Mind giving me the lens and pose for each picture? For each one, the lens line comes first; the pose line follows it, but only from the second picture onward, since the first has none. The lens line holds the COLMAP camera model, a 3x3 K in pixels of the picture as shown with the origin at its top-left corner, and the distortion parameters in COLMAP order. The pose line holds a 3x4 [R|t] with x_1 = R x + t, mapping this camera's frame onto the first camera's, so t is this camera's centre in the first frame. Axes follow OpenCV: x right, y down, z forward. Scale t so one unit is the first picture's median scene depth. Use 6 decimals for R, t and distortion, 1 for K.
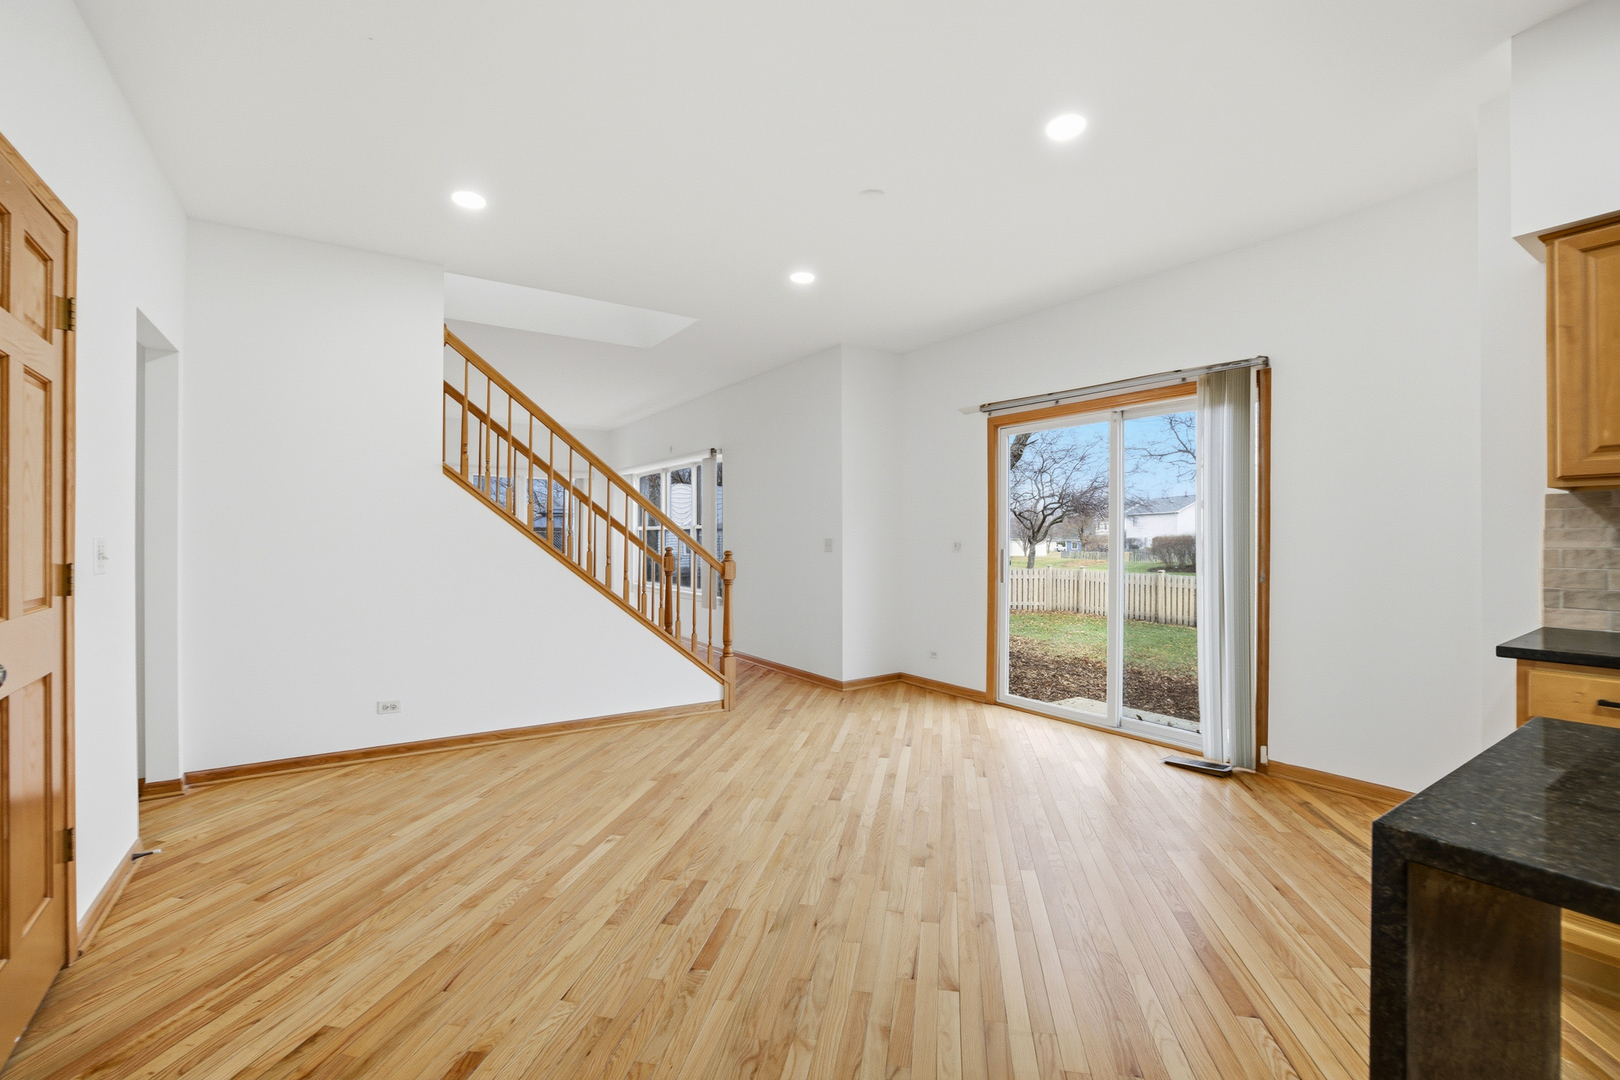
lens RADIAL K [[692.9, 0, 810.0], [0, 692.9, 540.0], [0, 0, 1]] dist [-0.046480, 0.013016]
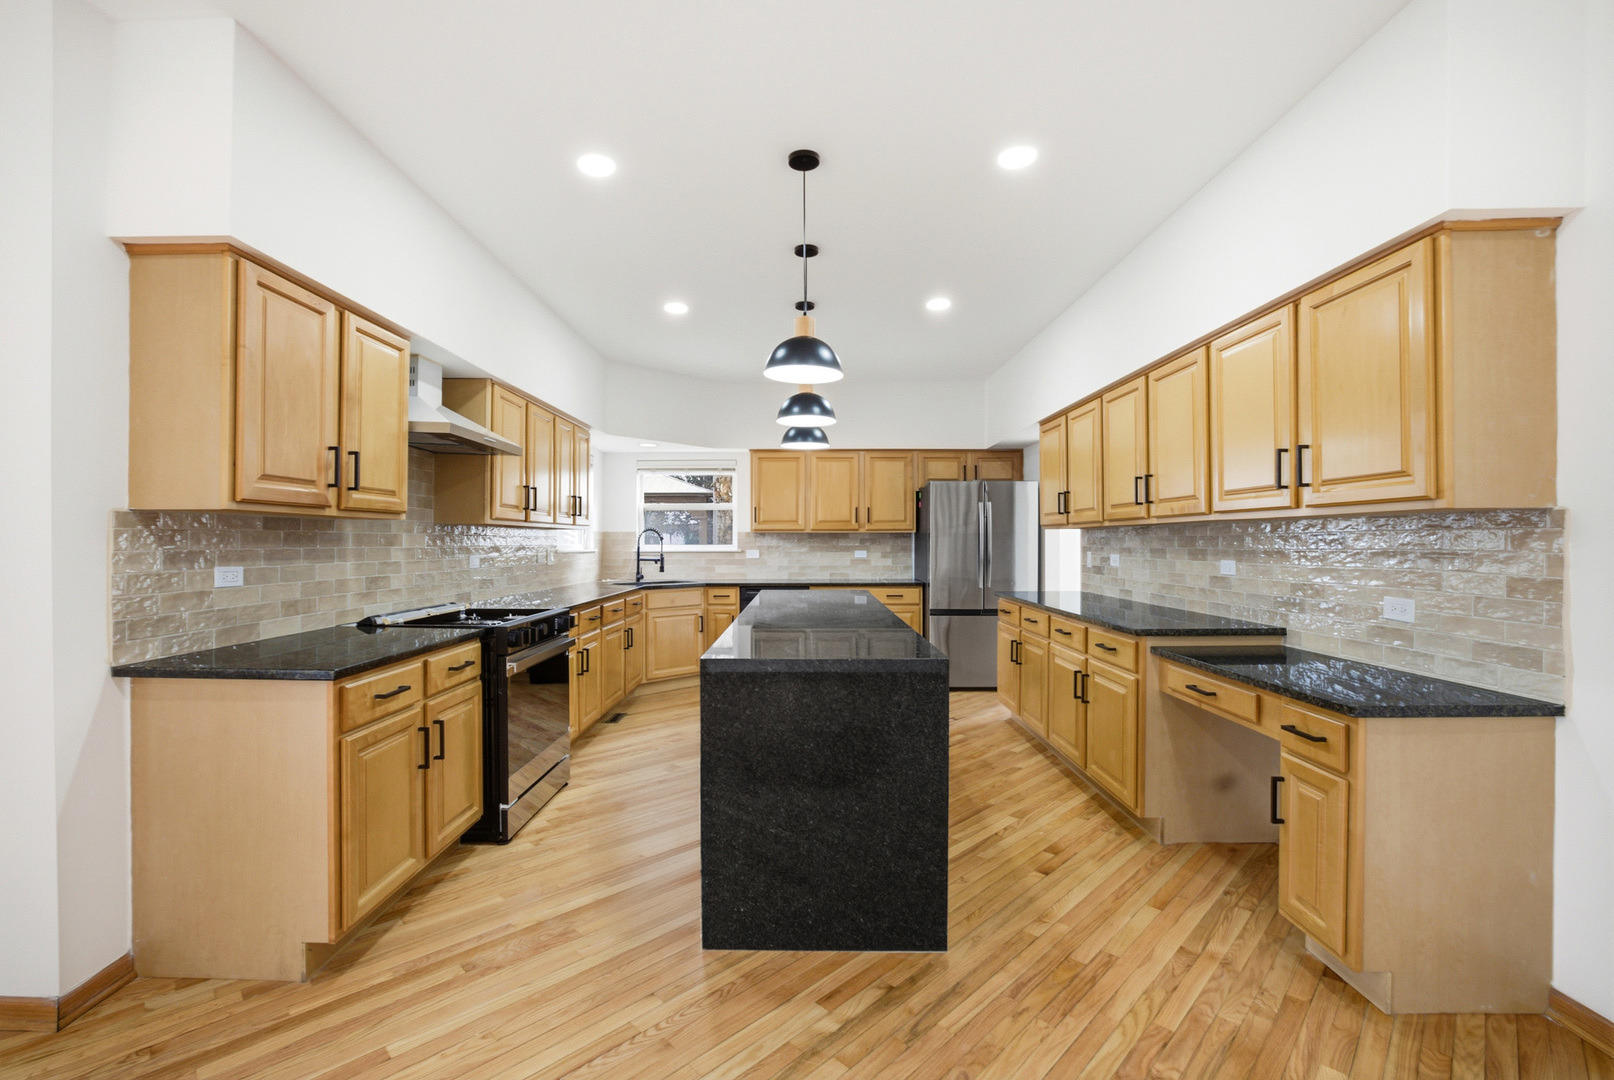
lens RADIAL K [[701.6, 0, 796.0], [0, 701.6, 539.3], [0, 0, 1]] dist [-0.056062, 0.021065]
pose [[-0.820791, 0.003998, 0.571214, -0.116071], [0.003232, 0.999992, -0.002355, -0.028616], [-0.571219, -0.000087, -0.820798, 1.254511]]
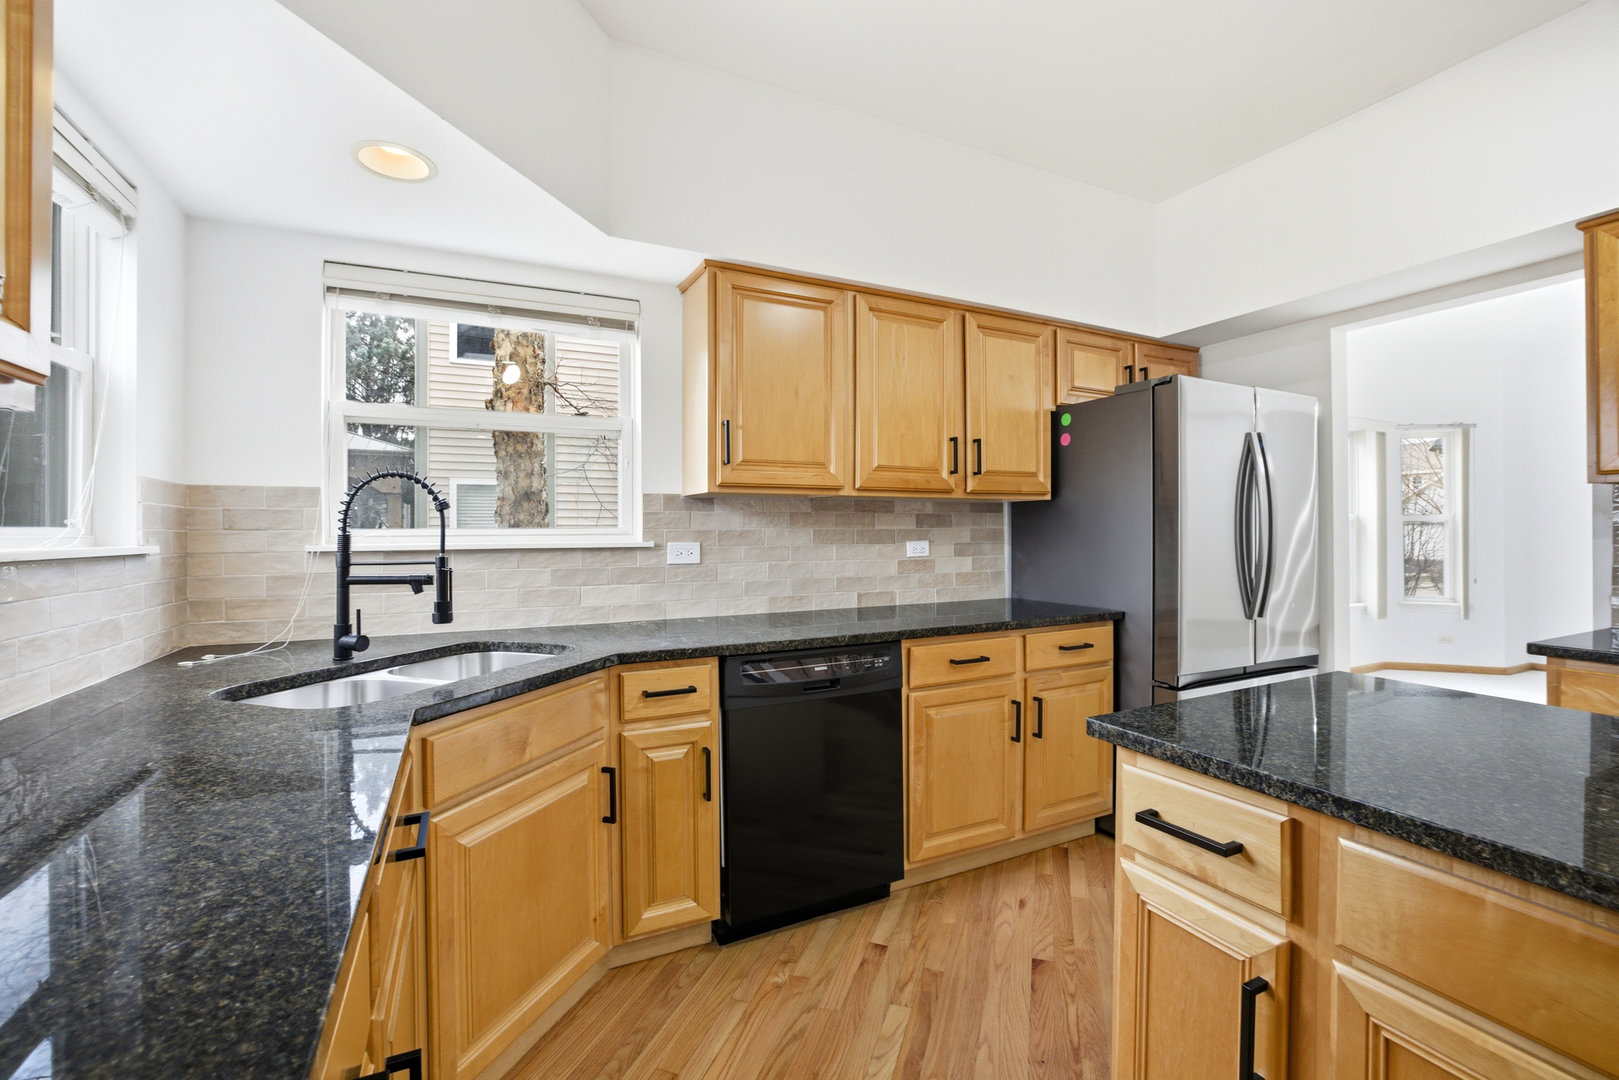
lens RADIAL K [[695.6, 0, 806.3], [0, 695.6, 534.0], [0, 0, 1]] dist [-0.054241, 0.020093]
pose [[-0.989454, 0.006439, 0.144703, 1.471302], [0.007435, 0.999952, 0.006339, -0.007531], [-0.144656, 0.007348, -0.989455, -0.082309]]
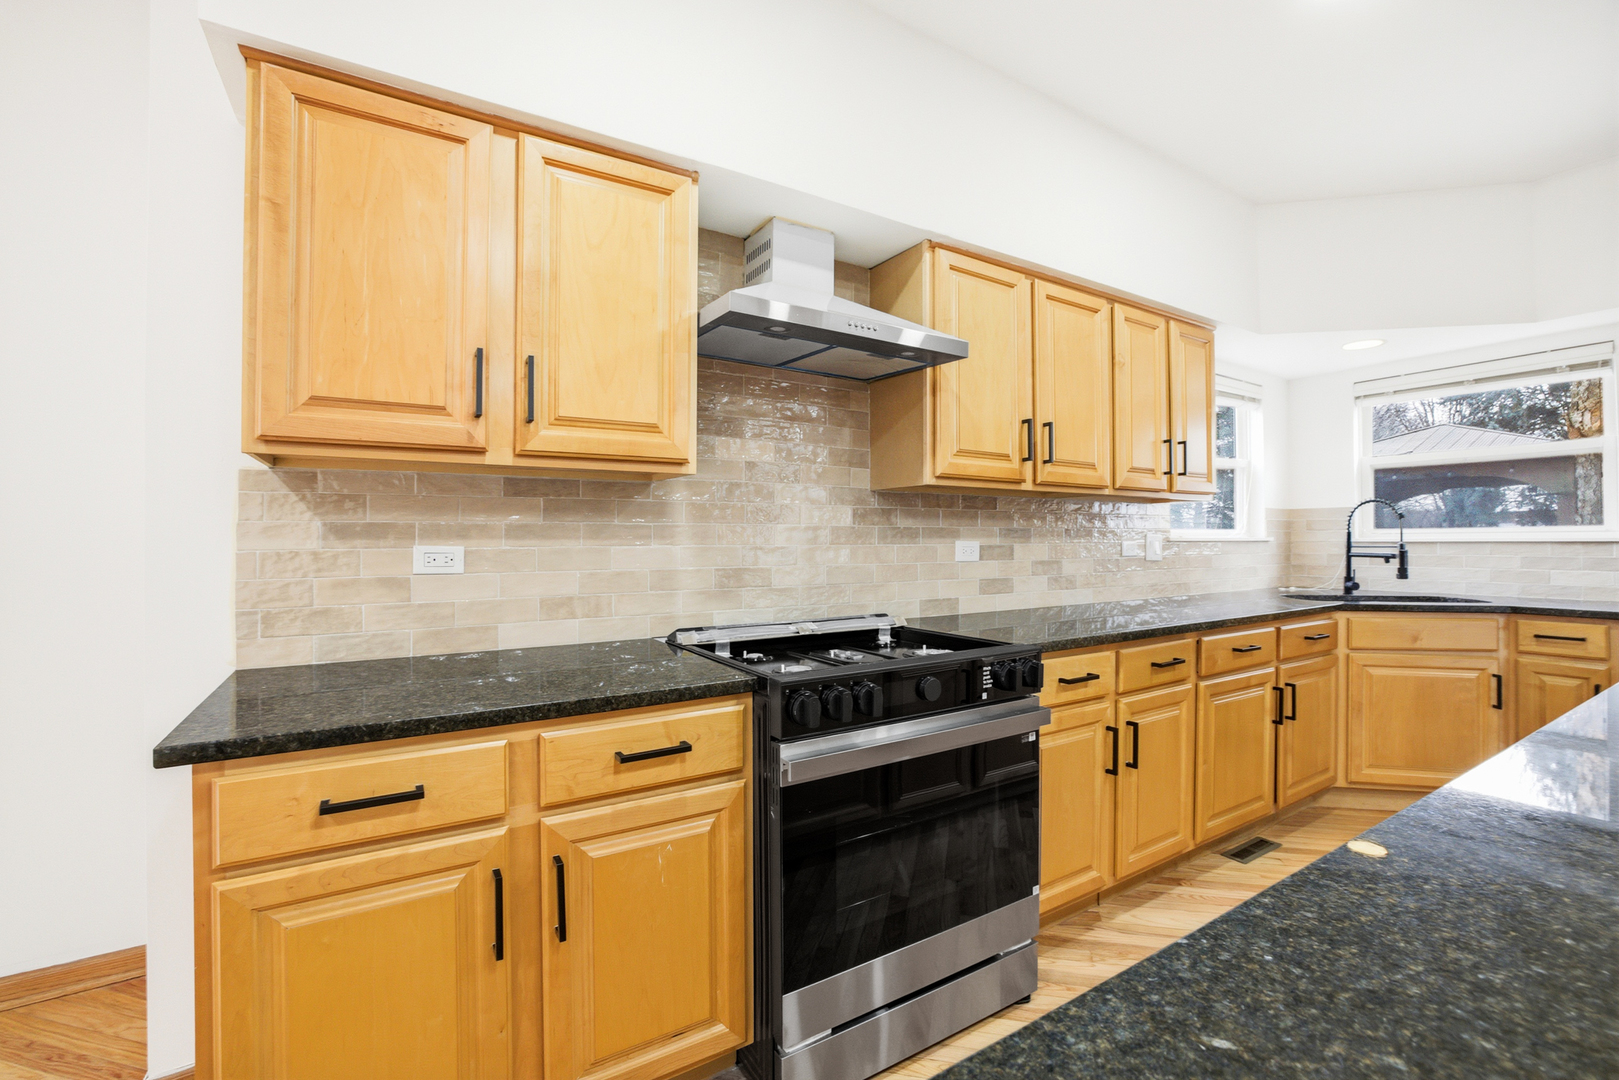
lens RADIAL K [[695.6, 0, 806.3], [0, 695.6, 534.0], [0, 0, 1]] dist [-0.054241, 0.020093]
pose [[0.038475, 0.010420, 0.999205, 0.469575], [0.006801, 0.999920, -0.010689, 0.007398], [-0.999236, 0.007207, 0.038402, 0.425825]]
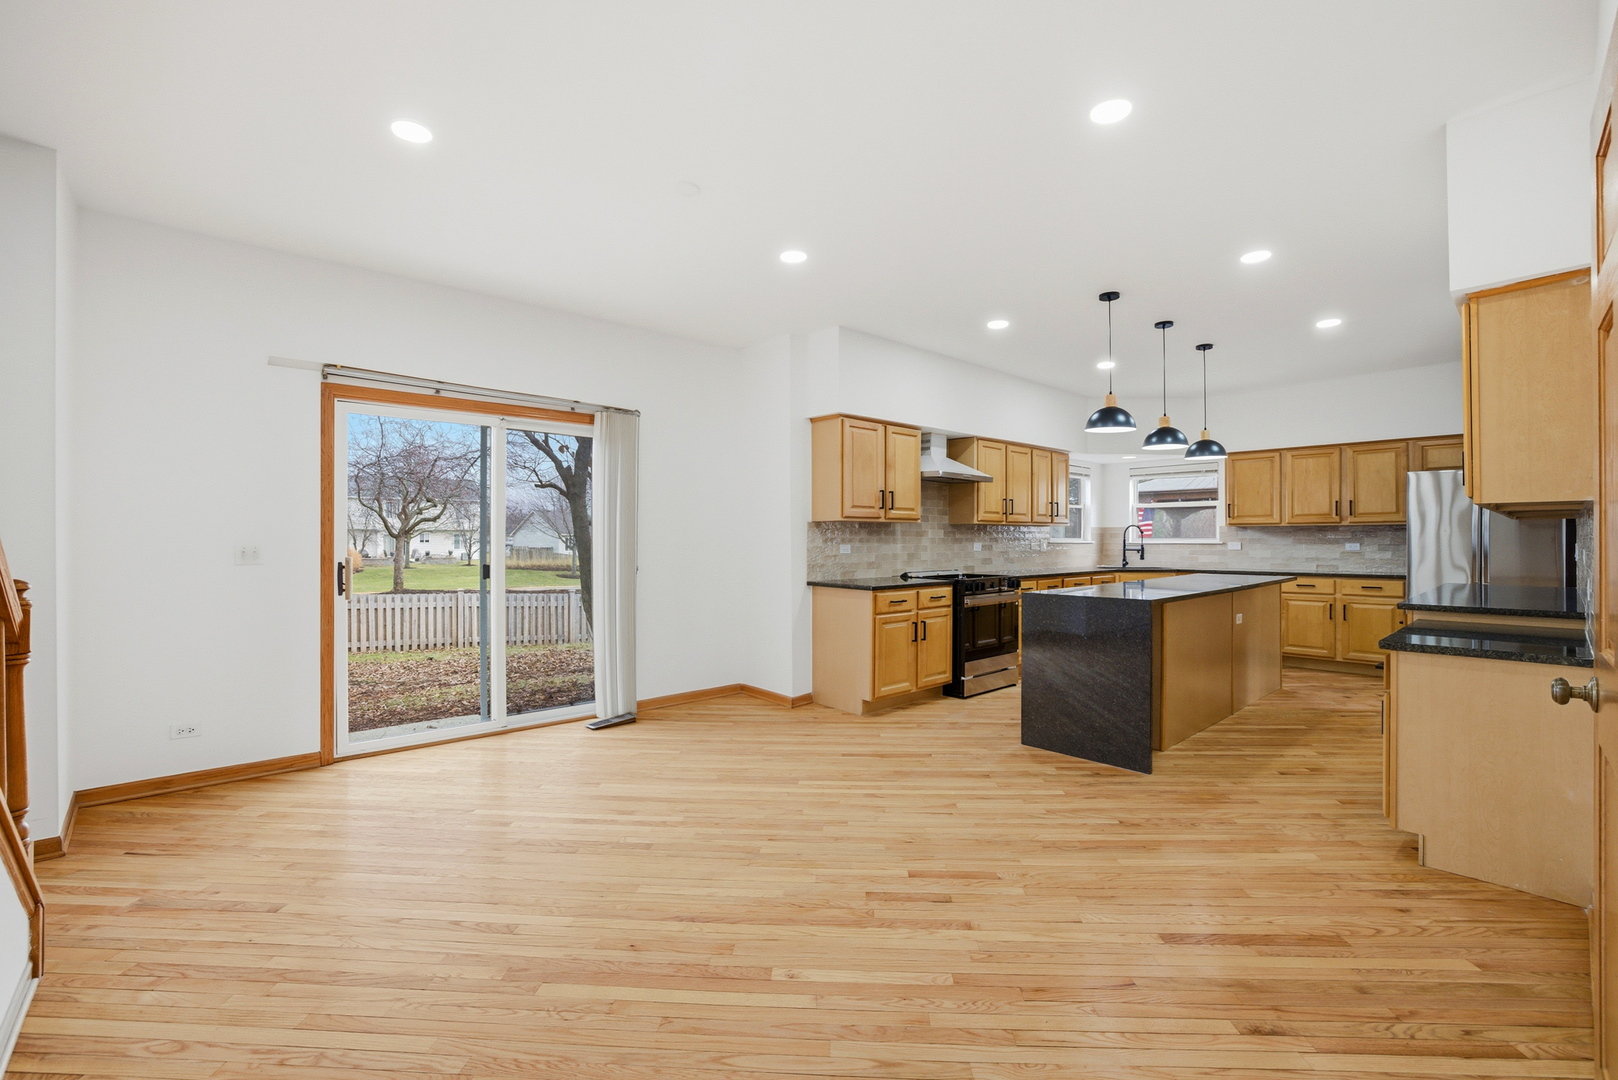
lens RADIAL K [[695.2, 0, 805.8], [0, 695.2, 534.0], [0, 0, 1]] dist [-0.054241, 0.020093]
pose [[-0.135691, 0.008058, 0.990718, -1.256394], [0.003915, 0.999963, -0.007597, -0.011671], [-0.990744, 0.002848, -0.135717, 1.367836]]
